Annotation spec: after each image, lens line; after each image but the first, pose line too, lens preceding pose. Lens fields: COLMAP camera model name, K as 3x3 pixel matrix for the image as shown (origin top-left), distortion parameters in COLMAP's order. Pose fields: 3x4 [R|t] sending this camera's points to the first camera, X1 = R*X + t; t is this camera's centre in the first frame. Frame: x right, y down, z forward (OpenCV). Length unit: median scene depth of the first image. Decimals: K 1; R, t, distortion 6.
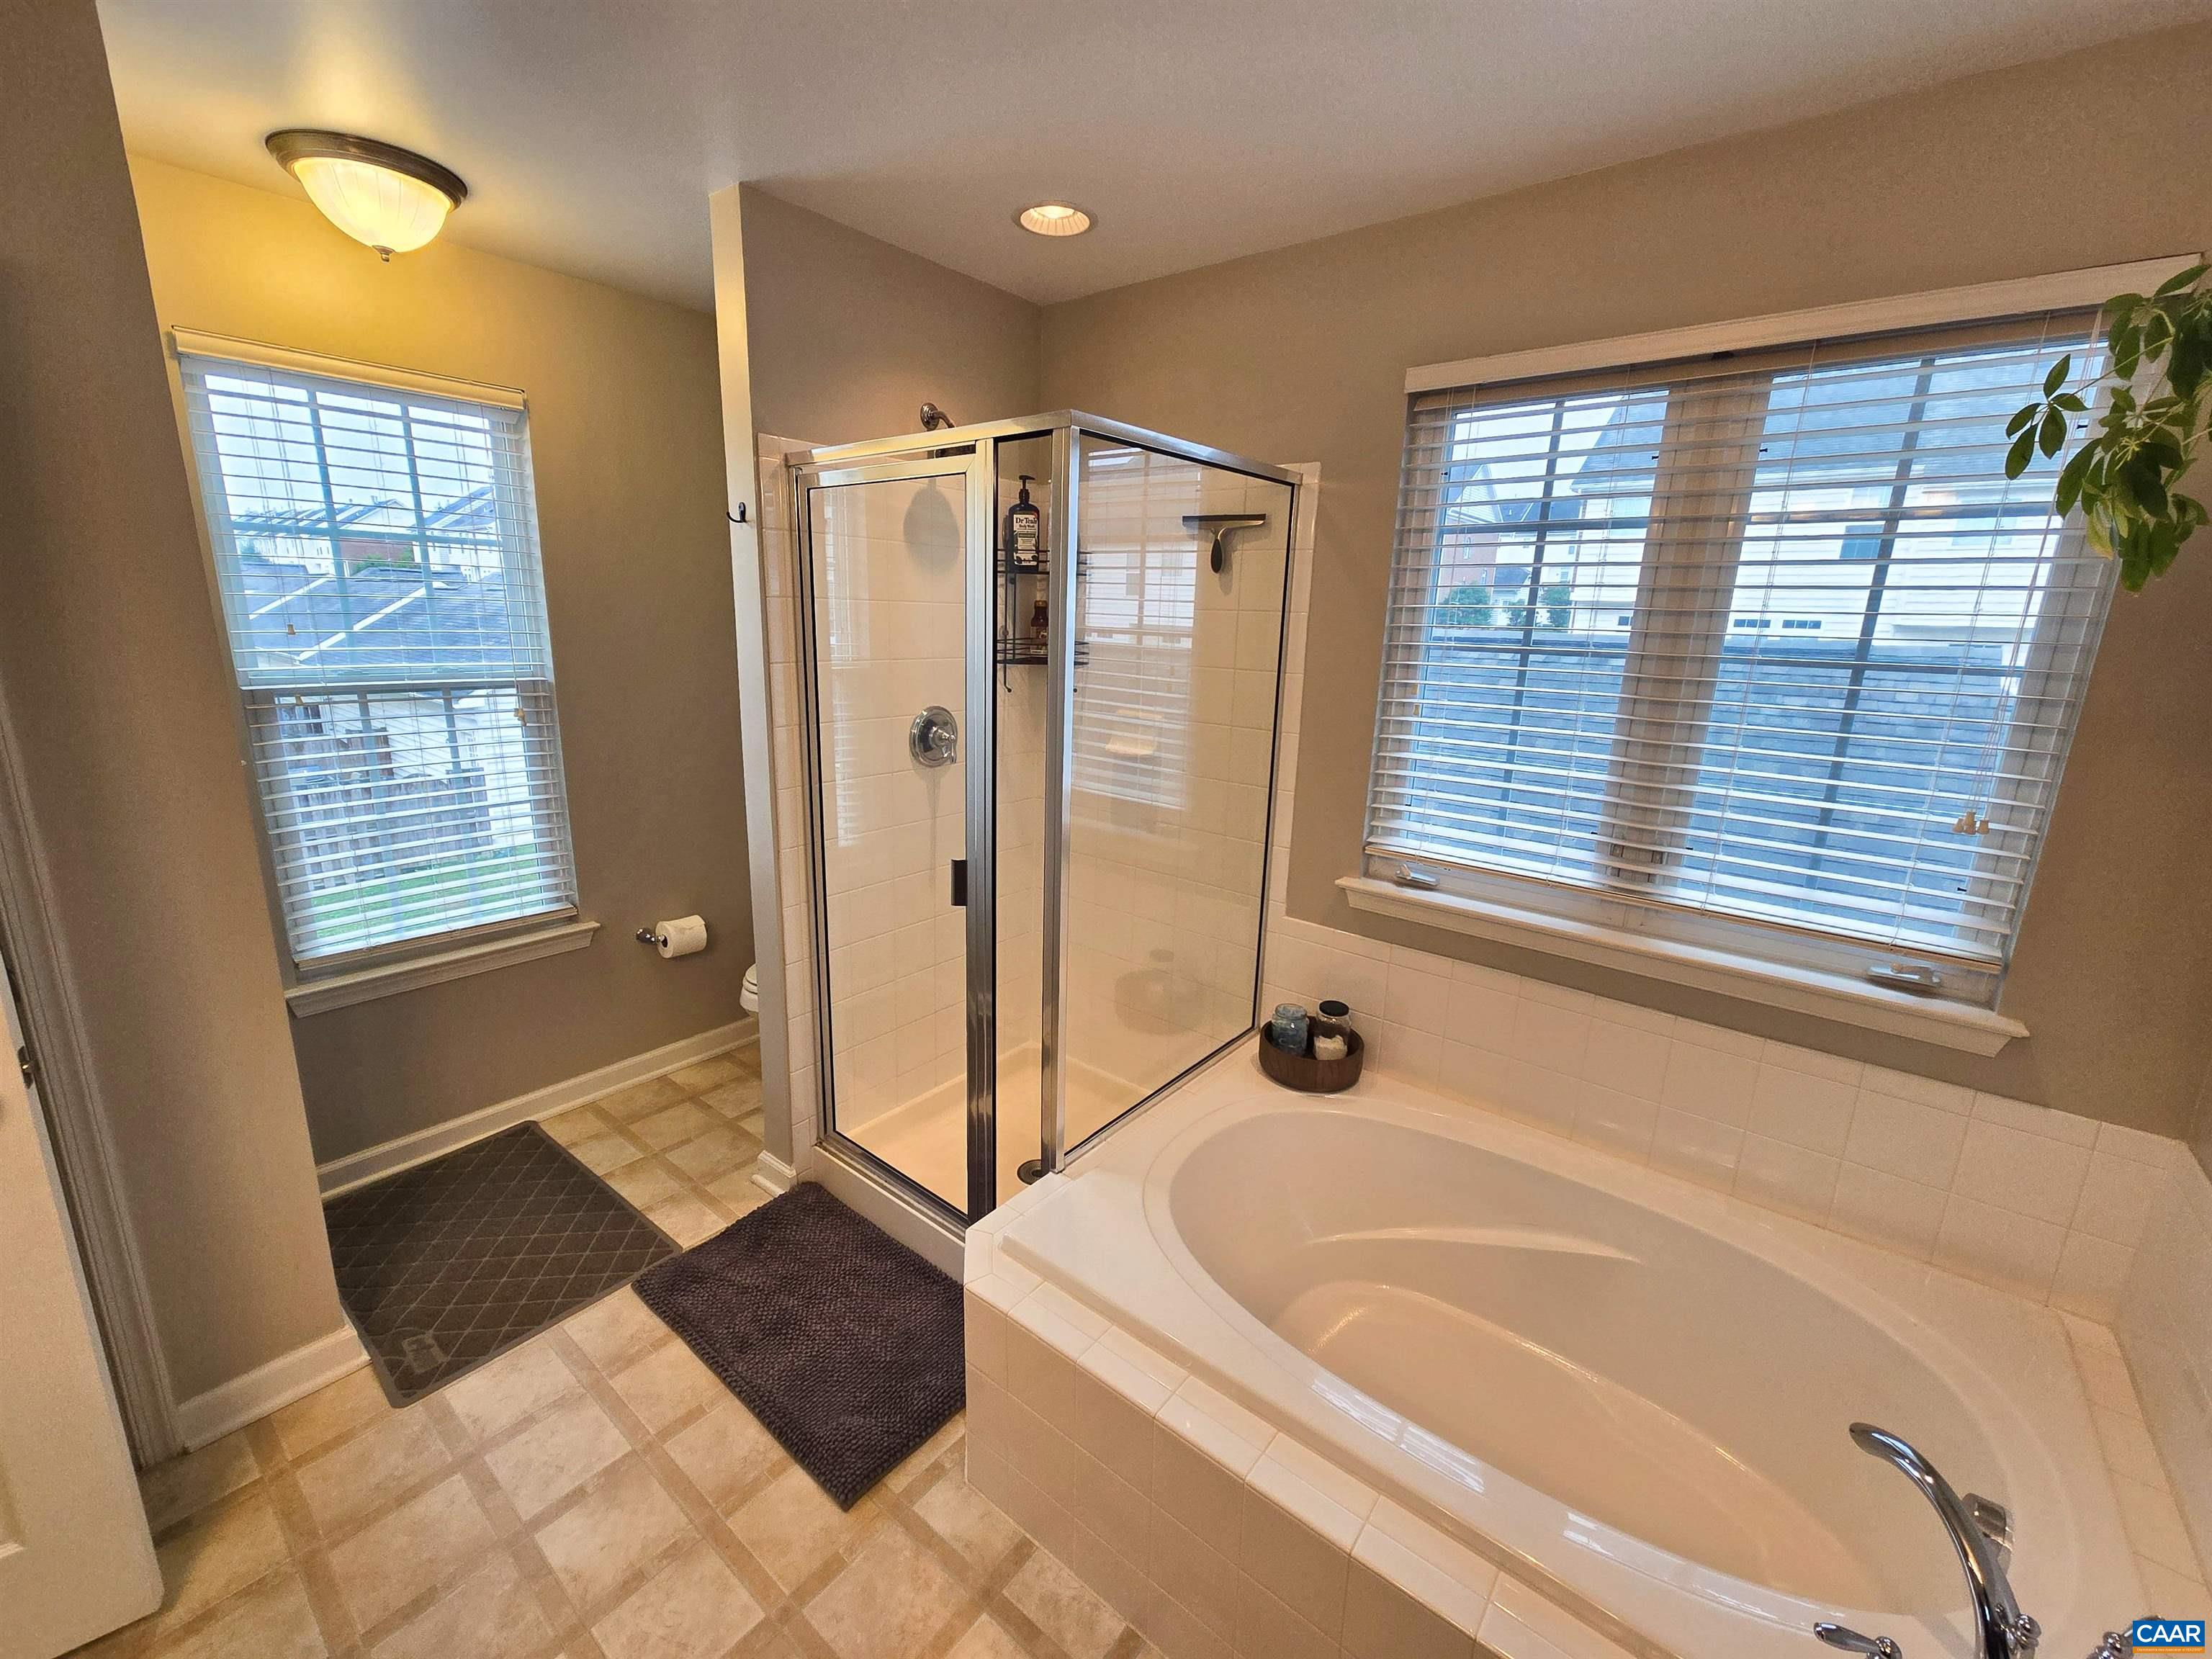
lens RADIAL K [[906.0, 0, 1104.9], [0, 906.0, 827.9], [0, 0, 1]] dist [-0.000948, -0.000107]
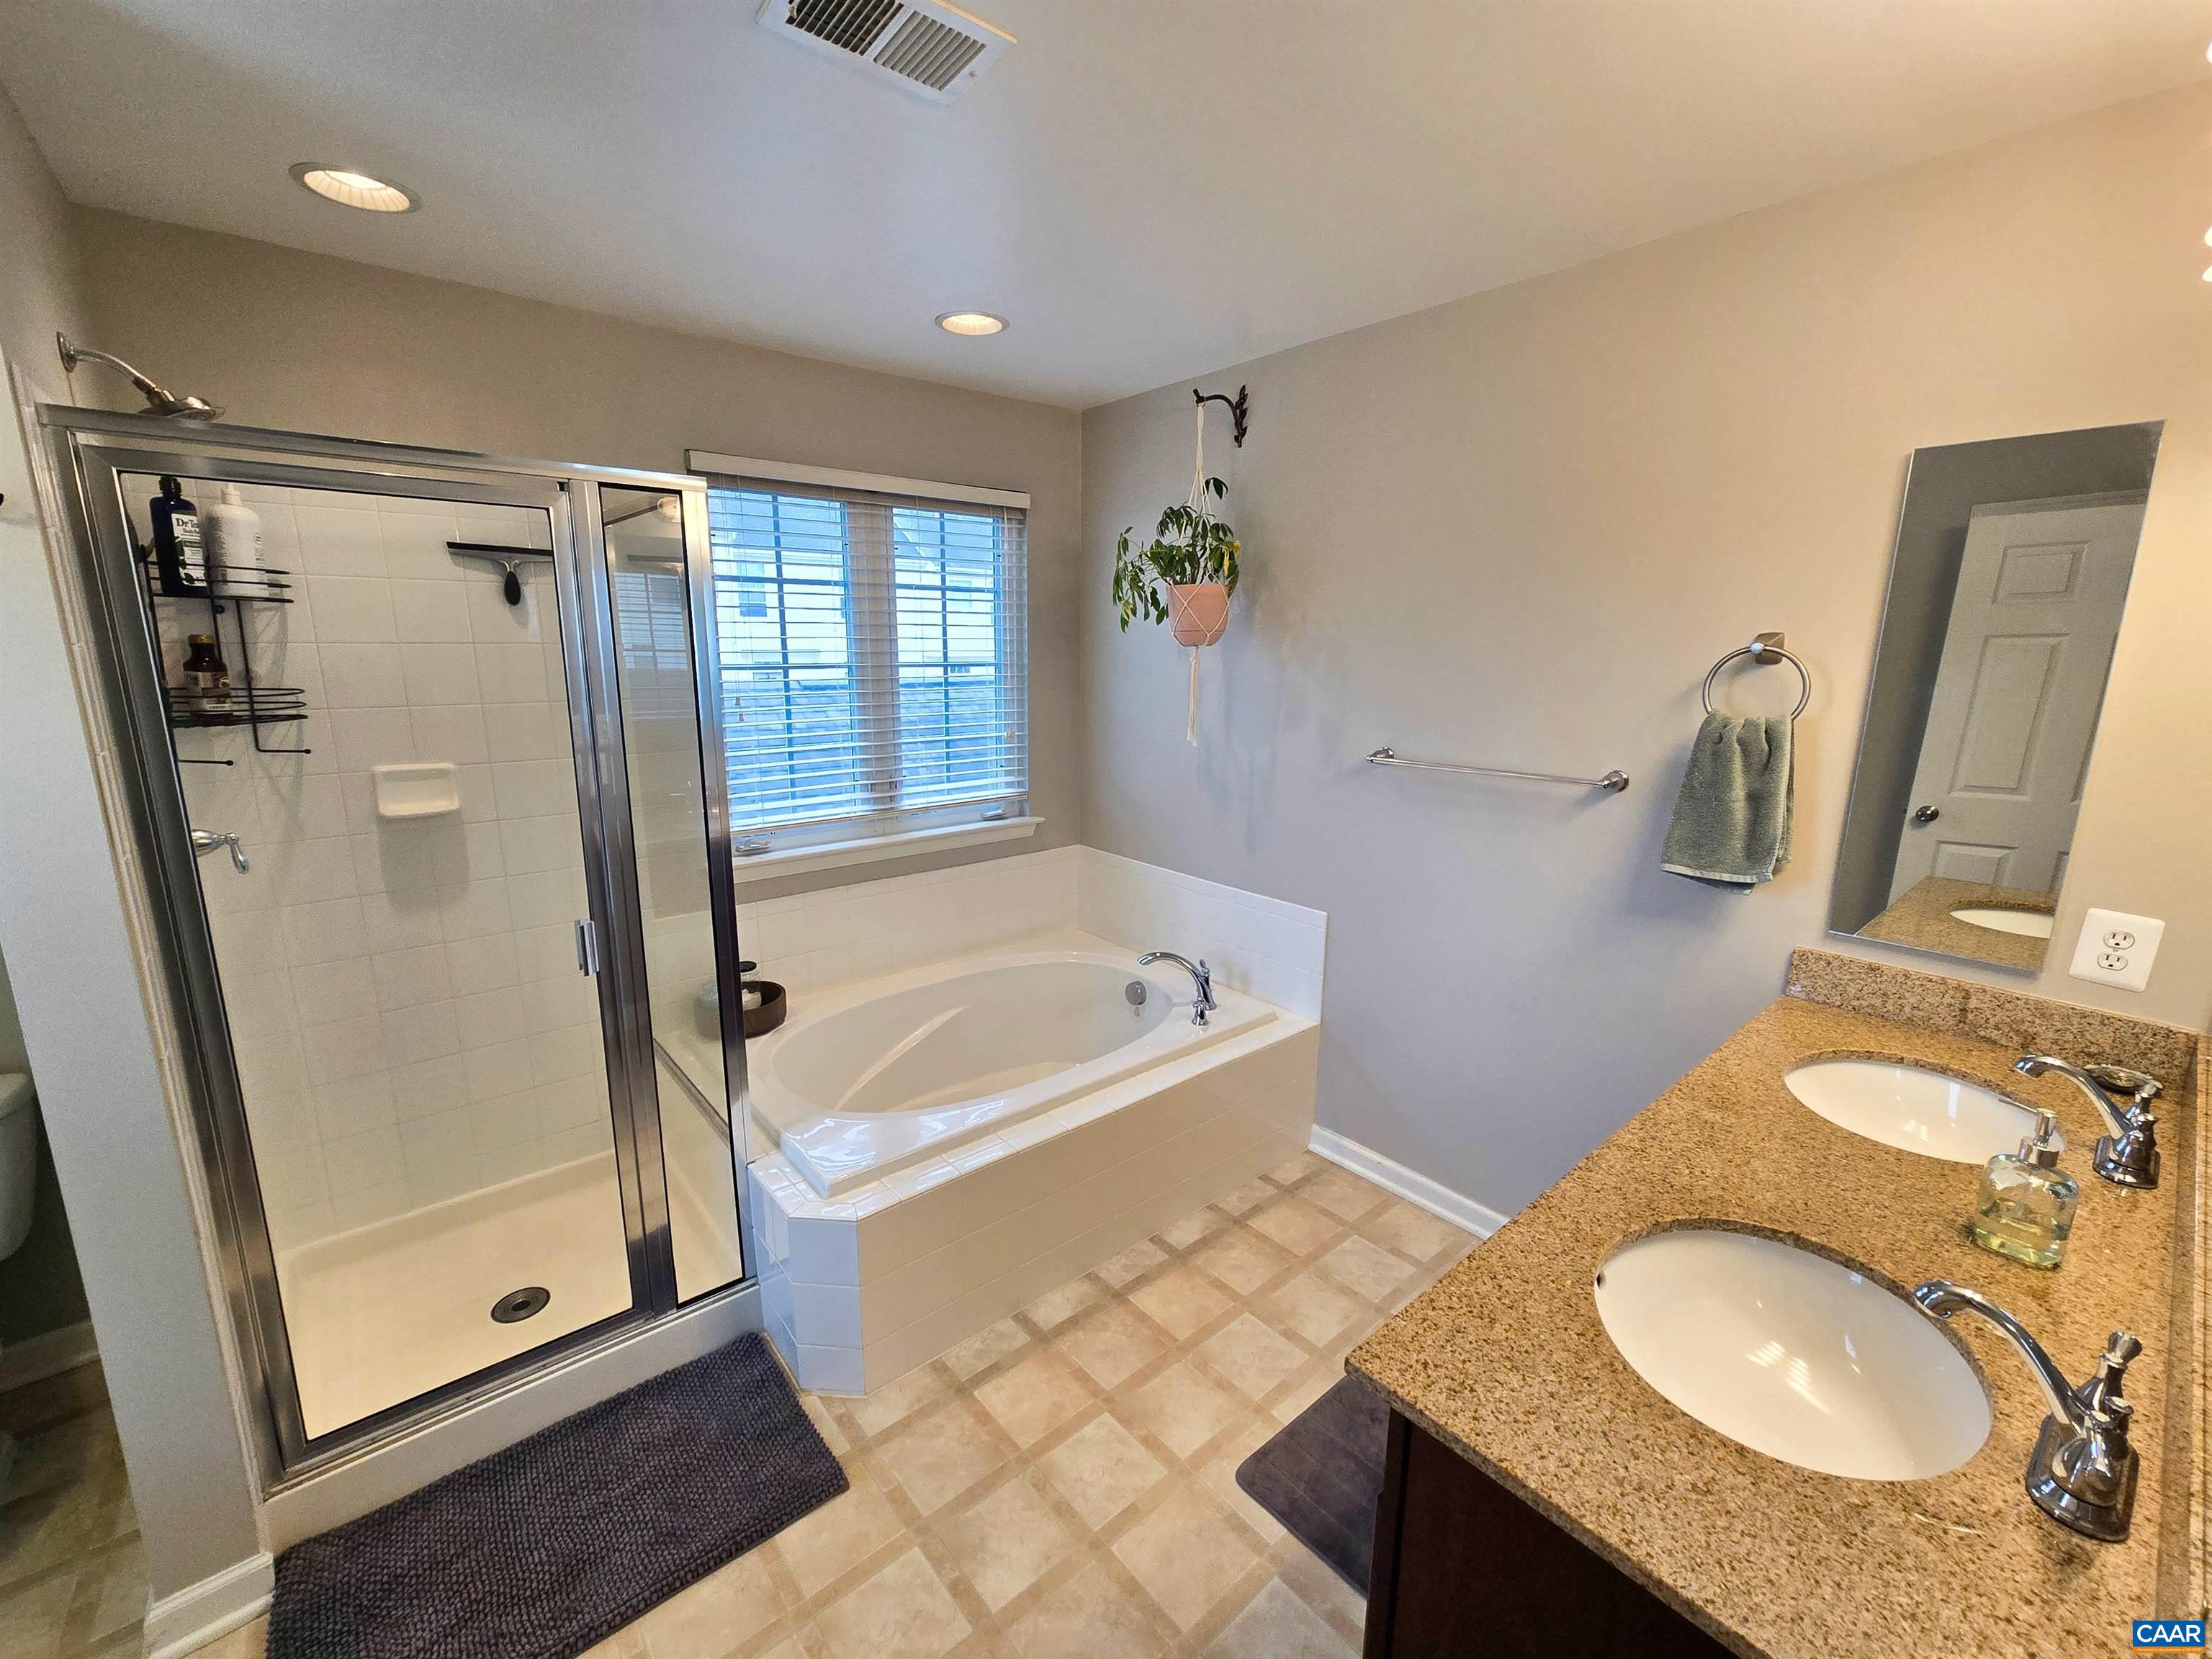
lens RADIAL K [[906.0, 0, 1097.4], [0, 906.0, 829.4], [0, 0, 1]] dist [-0.000948, -0.000107]
pose [[0.184009, -0.219809, 0.958032, -1.021373], [0.232852, 0.956679, 0.174774, -0.102839], [-0.954945, 0.190920, 0.227221, 0.307682]]
